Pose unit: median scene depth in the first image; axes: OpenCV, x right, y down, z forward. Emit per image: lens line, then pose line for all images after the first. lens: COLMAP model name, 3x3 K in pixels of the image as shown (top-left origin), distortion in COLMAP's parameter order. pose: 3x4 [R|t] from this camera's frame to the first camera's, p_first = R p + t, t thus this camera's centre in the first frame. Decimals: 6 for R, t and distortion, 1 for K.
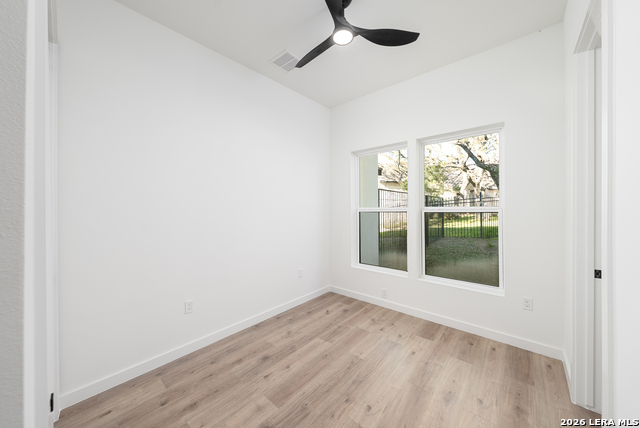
lens RADIAL K [[225.6, 0, 319.9], [0, 225.6, 212.3], [0, 0, 1]] dist [-0.000676, -0.000091]
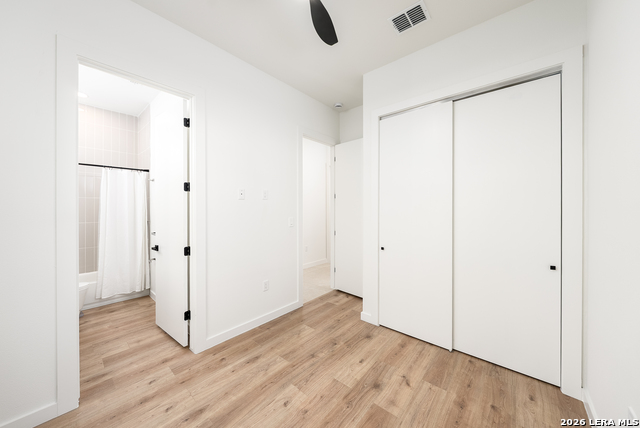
lens RADIAL K [[225.6, 0, 320.8], [0, 225.6, 210.6], [0, 0, 1]] dist [-0.000676, -0.000091]
pose [[-0.999933, 0.004700, -0.010622, 0.065596], [0.004636, 0.999971, 0.006032, -0.014989], [0.010650, 0.005983, -0.999925, 2.005381]]
